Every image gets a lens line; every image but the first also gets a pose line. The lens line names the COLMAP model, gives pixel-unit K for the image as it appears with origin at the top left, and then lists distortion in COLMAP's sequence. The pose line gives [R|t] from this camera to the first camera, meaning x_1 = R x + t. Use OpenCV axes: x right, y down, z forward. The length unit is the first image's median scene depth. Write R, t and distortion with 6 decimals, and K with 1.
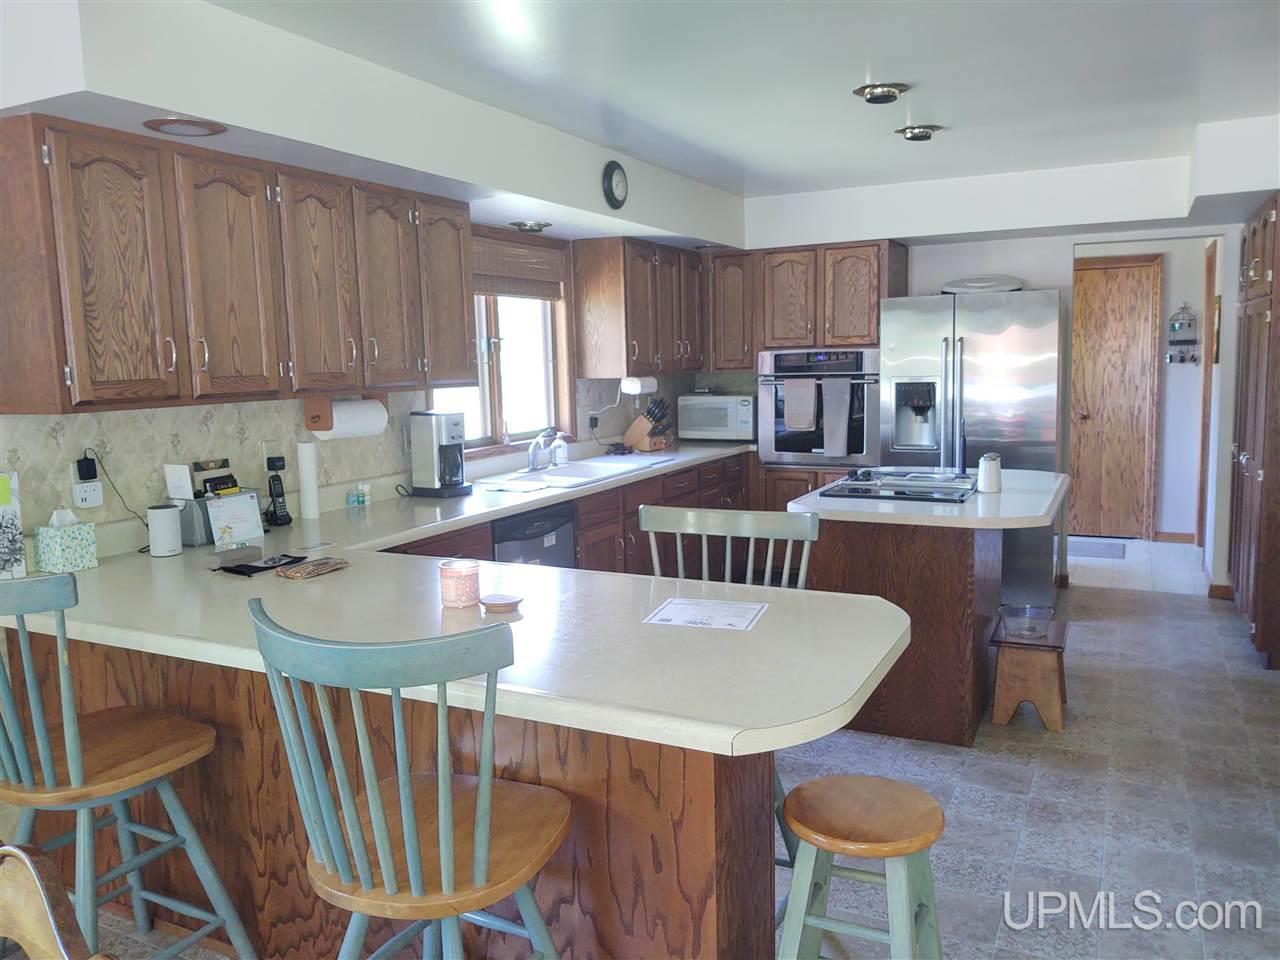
lens RADIAL K [[976.7, 0, 637.1], [0, 976.7, 478.6], [0, 0, 1]] dist [0.023396, -0.043035]
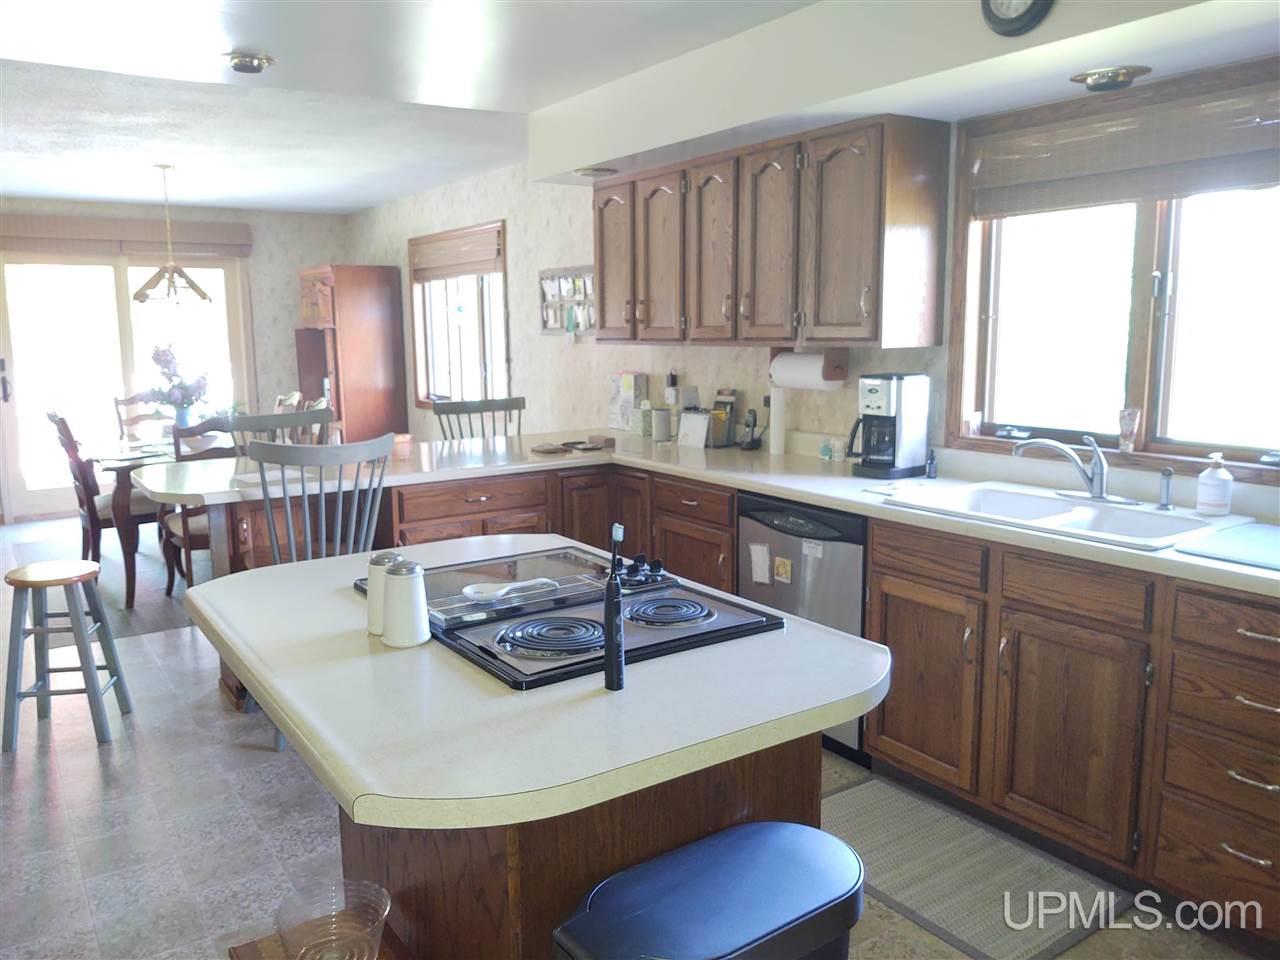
lens RADIAL K [[976.7, 0, 637.2], [0, 976.7, 483.0], [0, 0, 1]] dist [0.023396, -0.043035]
pose [[-0.483246, 0.171943, -0.858434, 0.660634], [-0.076495, 0.968482, 0.237048, -0.167368], [0.872136, 0.180218, -0.454863, 1.253186]]
